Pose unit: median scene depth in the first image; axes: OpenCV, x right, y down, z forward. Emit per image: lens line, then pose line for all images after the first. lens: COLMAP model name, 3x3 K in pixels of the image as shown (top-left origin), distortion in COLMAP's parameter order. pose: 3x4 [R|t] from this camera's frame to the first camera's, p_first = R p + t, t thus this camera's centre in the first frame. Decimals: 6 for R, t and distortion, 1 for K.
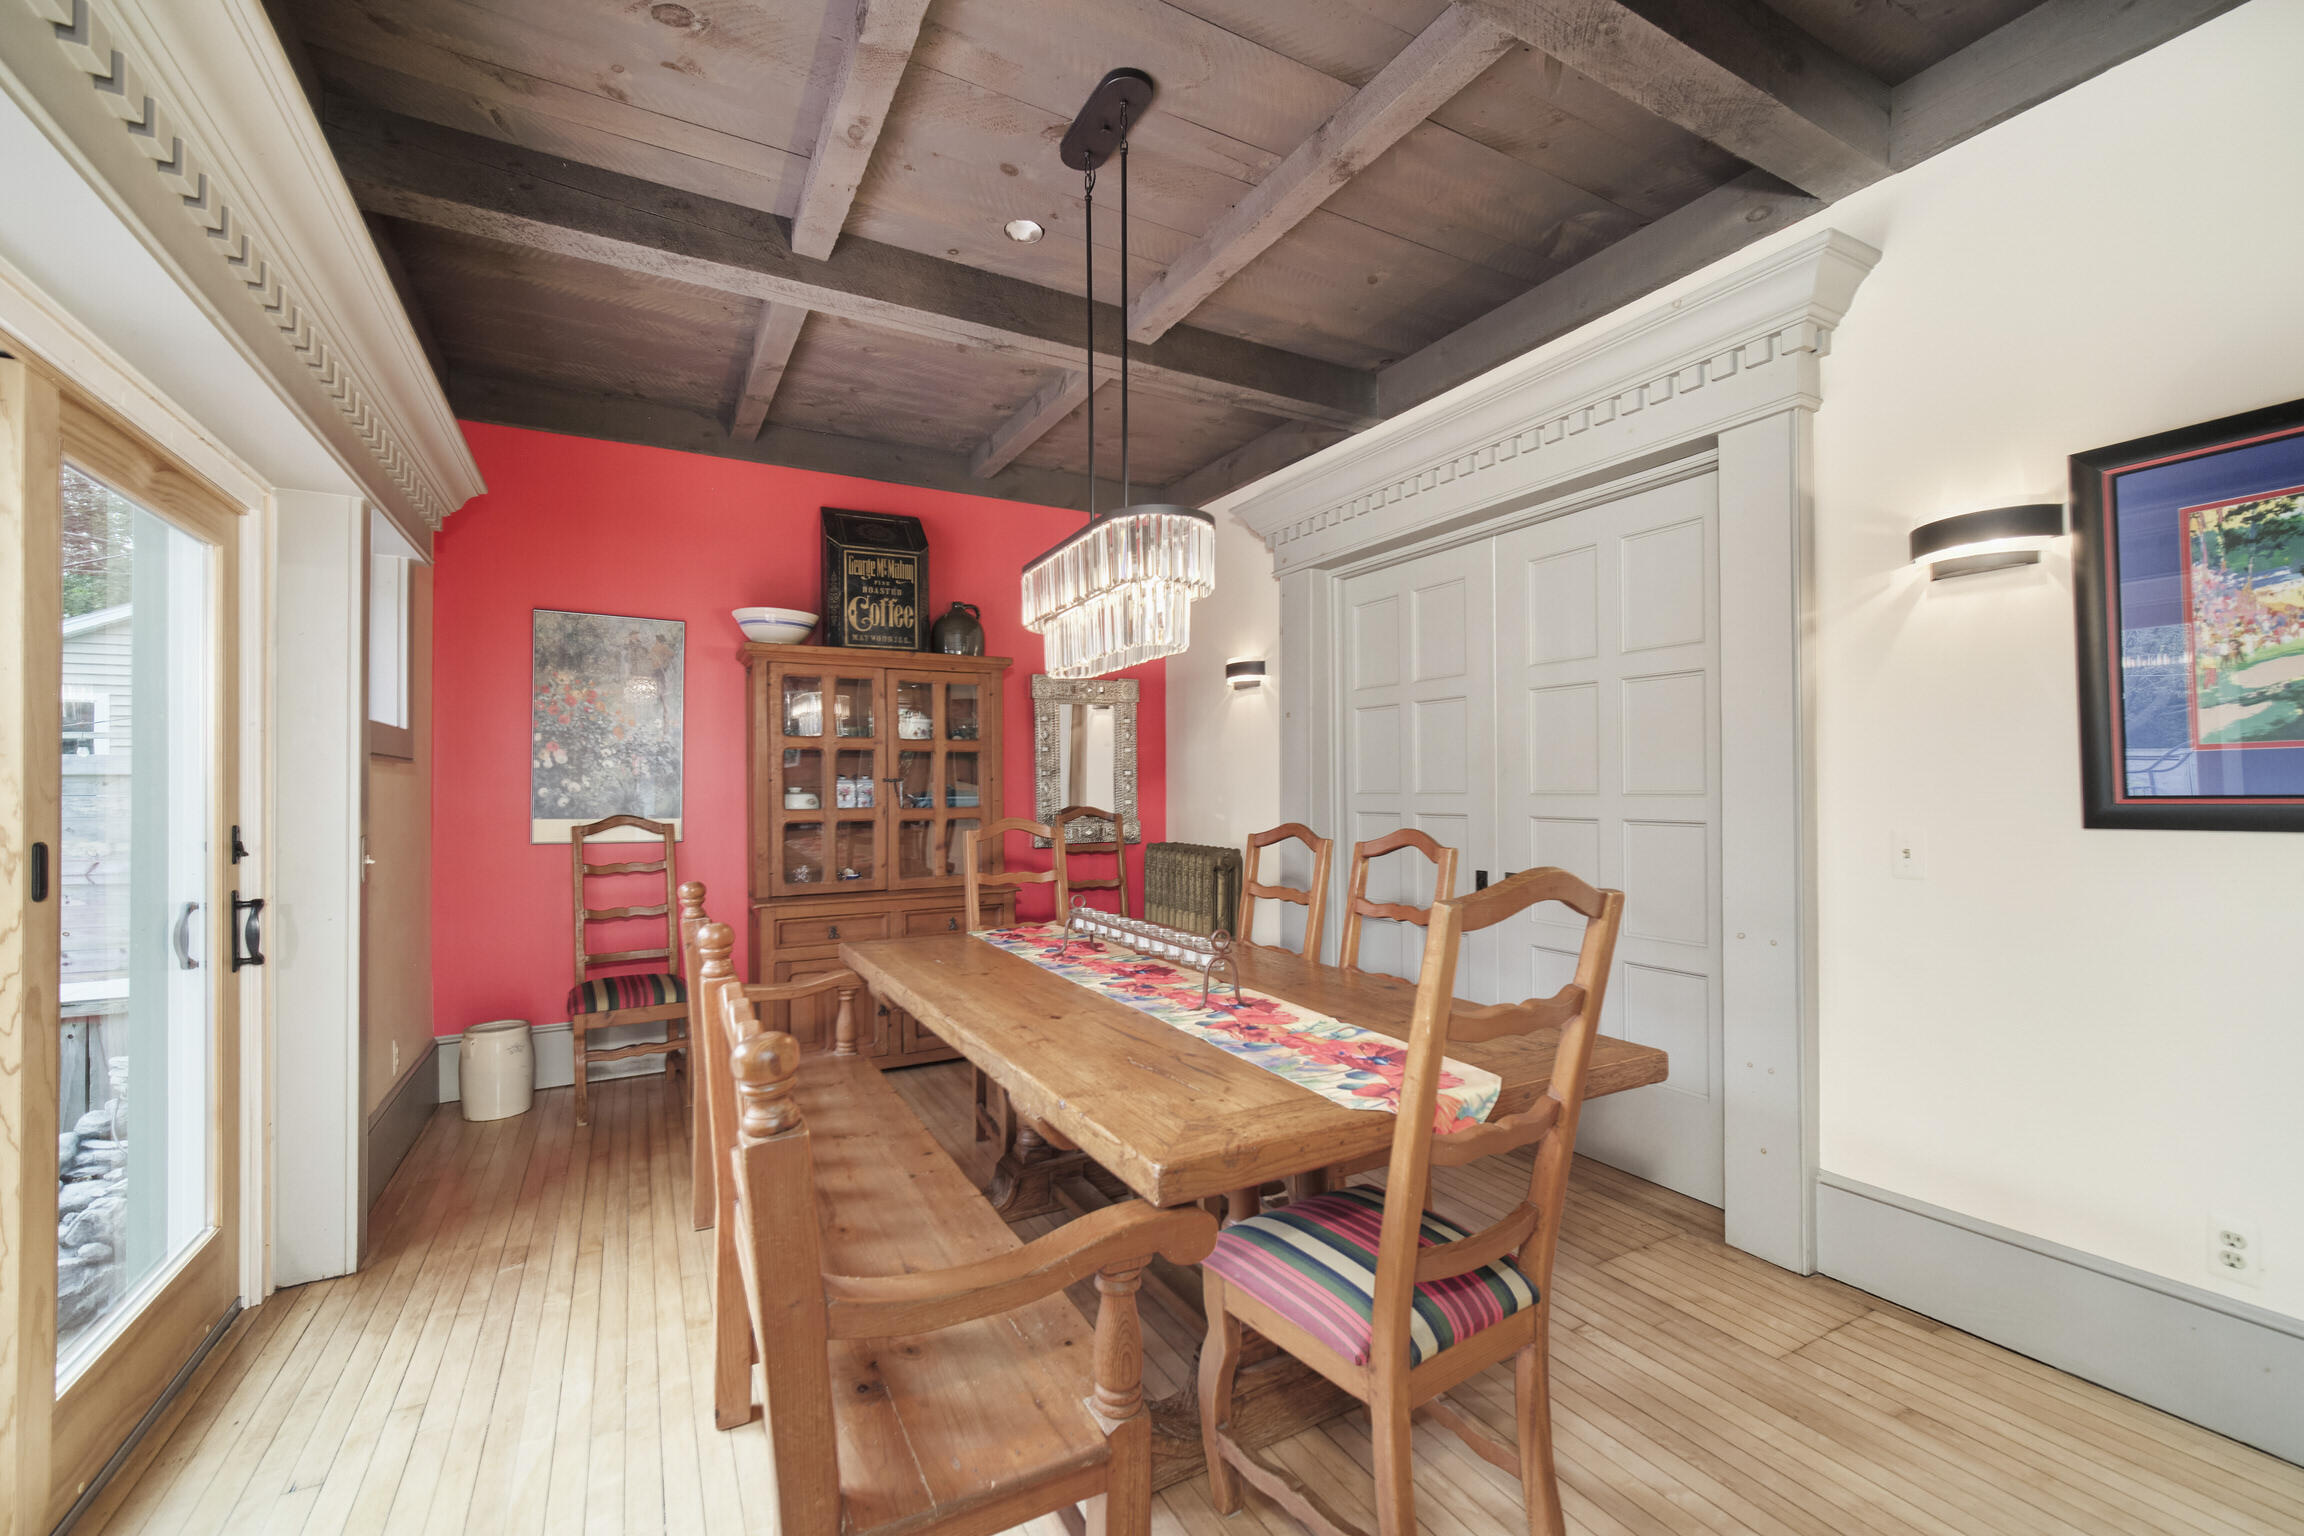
lens RADIAL K [[937.1, 0, 1152.5], [0, 937.1, 787.5], [0, 0, 1]] dist [-0.000459, -0.000241]
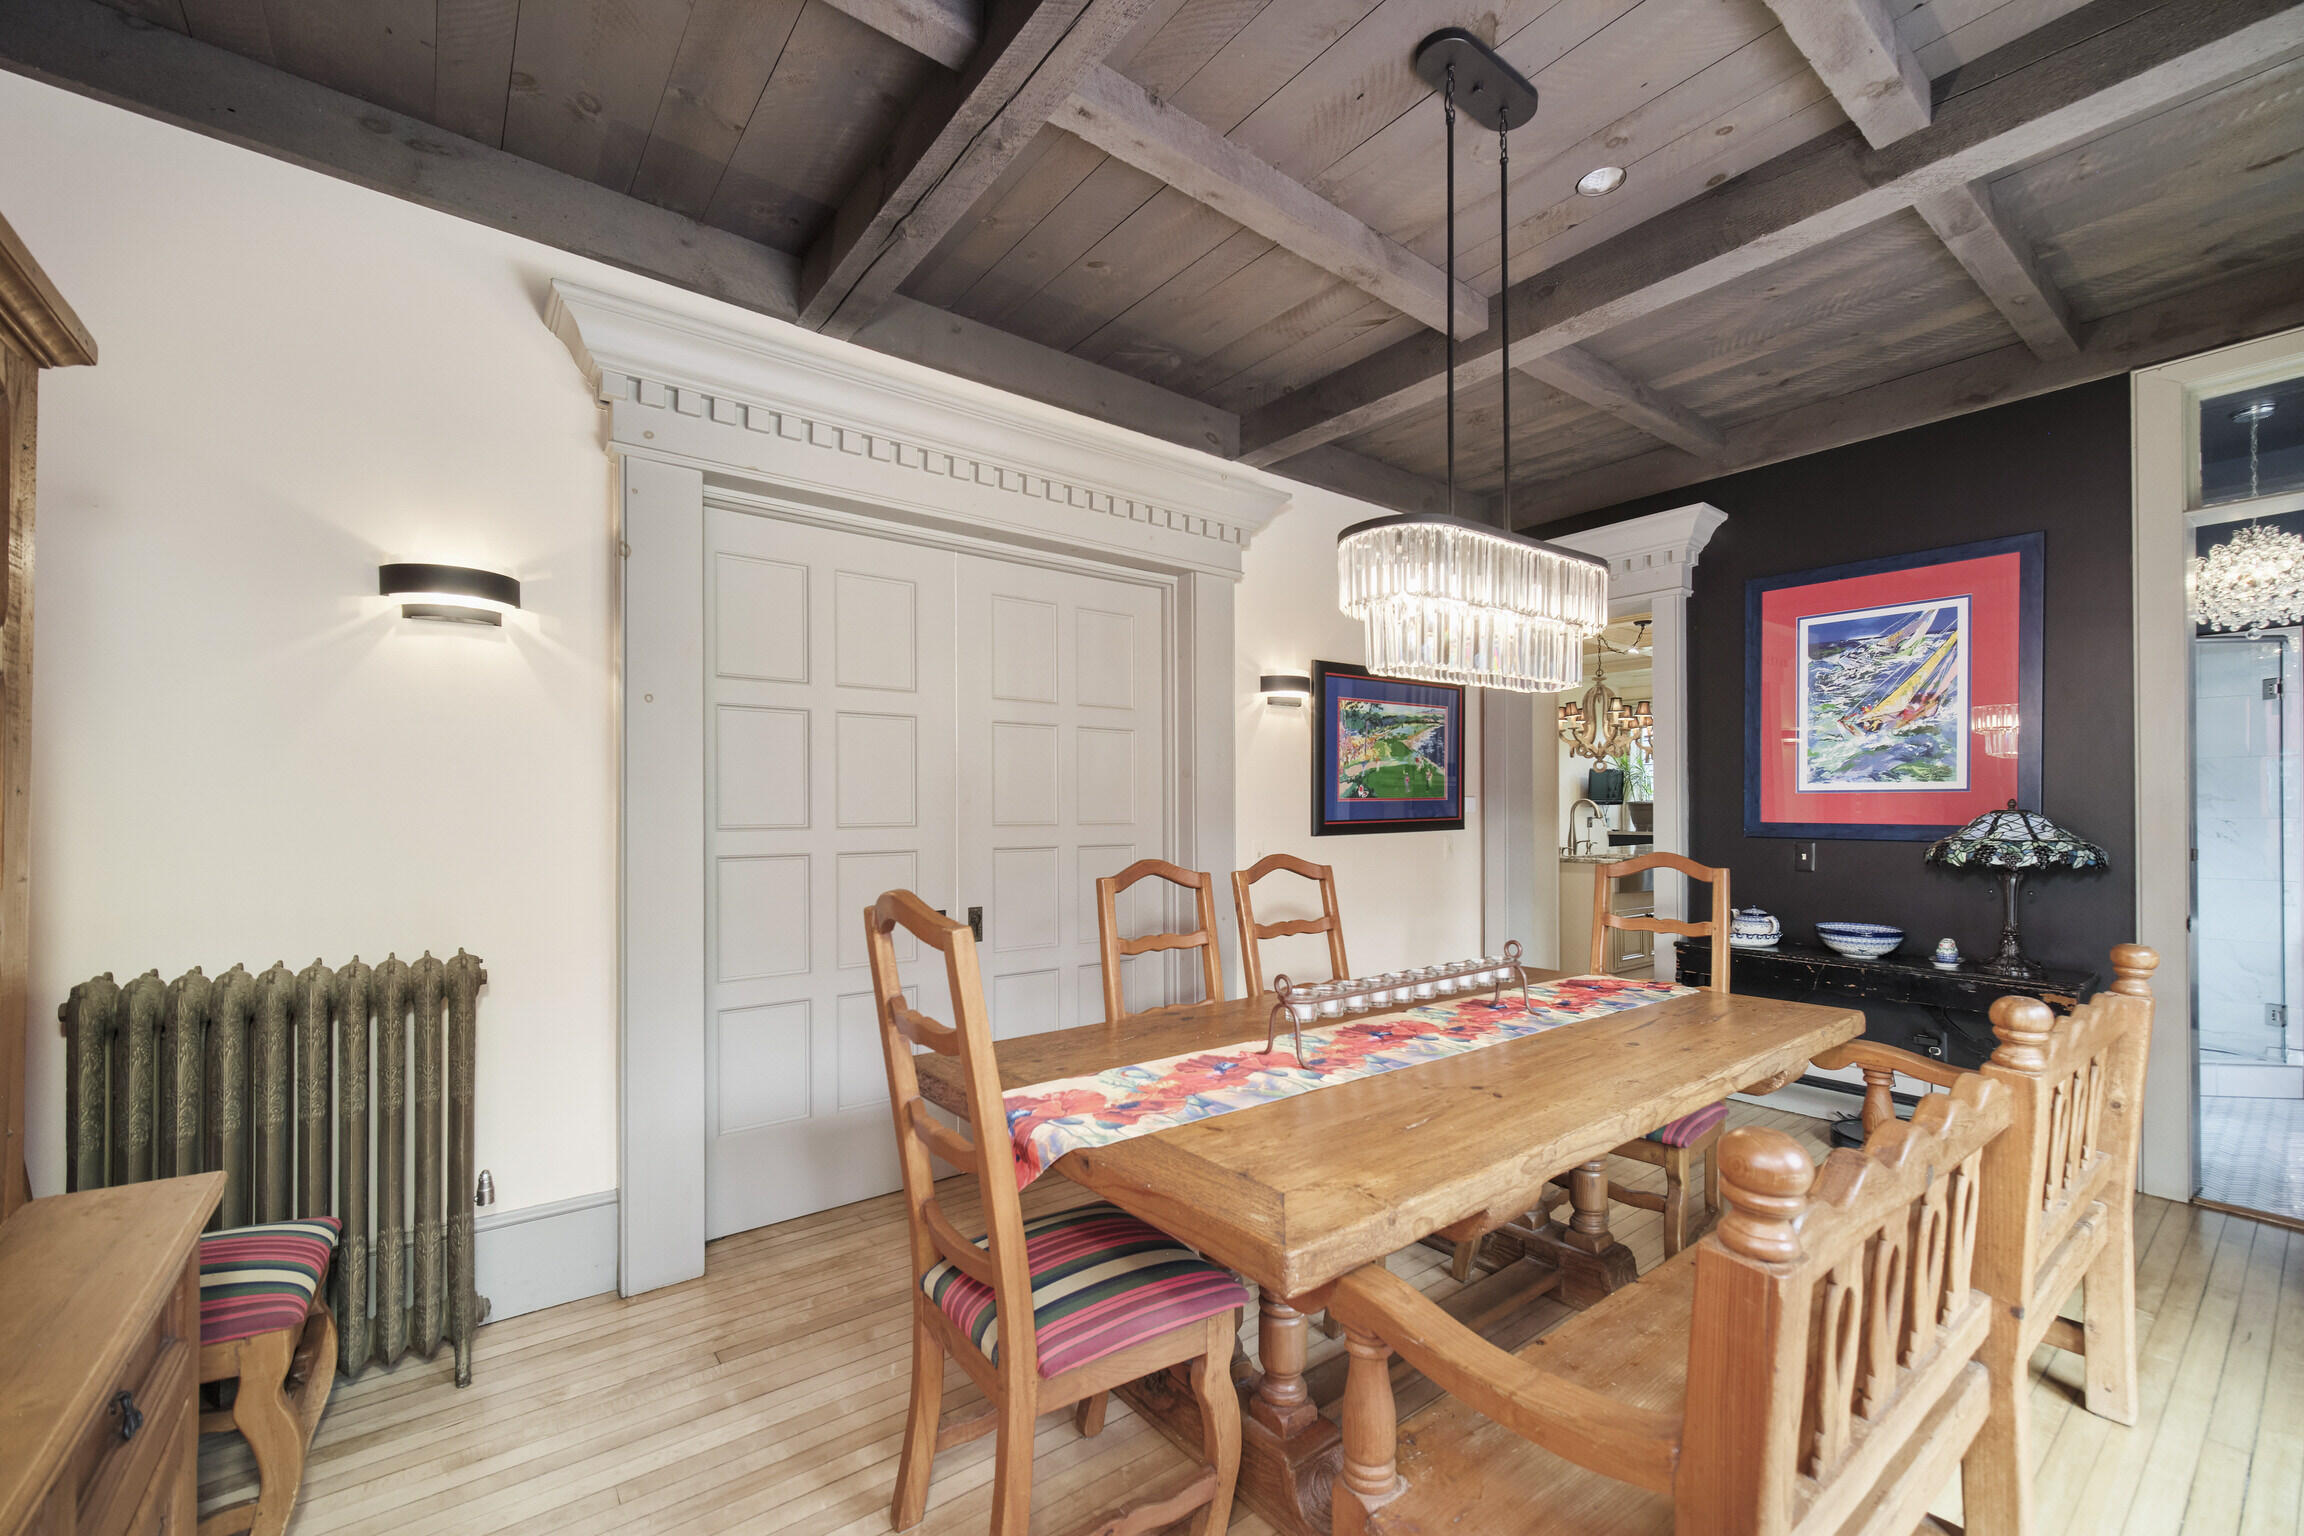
lens RADIAL K [[937.1, 0, 1152.5], [0, 937.1, 787.5], [0, 0, 1]] dist [-0.000459, -0.000241]
pose [[-0.176709, 0.041150, 0.983403, -0.766157], [0.015122, 0.999121, -0.039091, 0.006664], [-0.984147, 0.007963, -0.177176, 1.308445]]
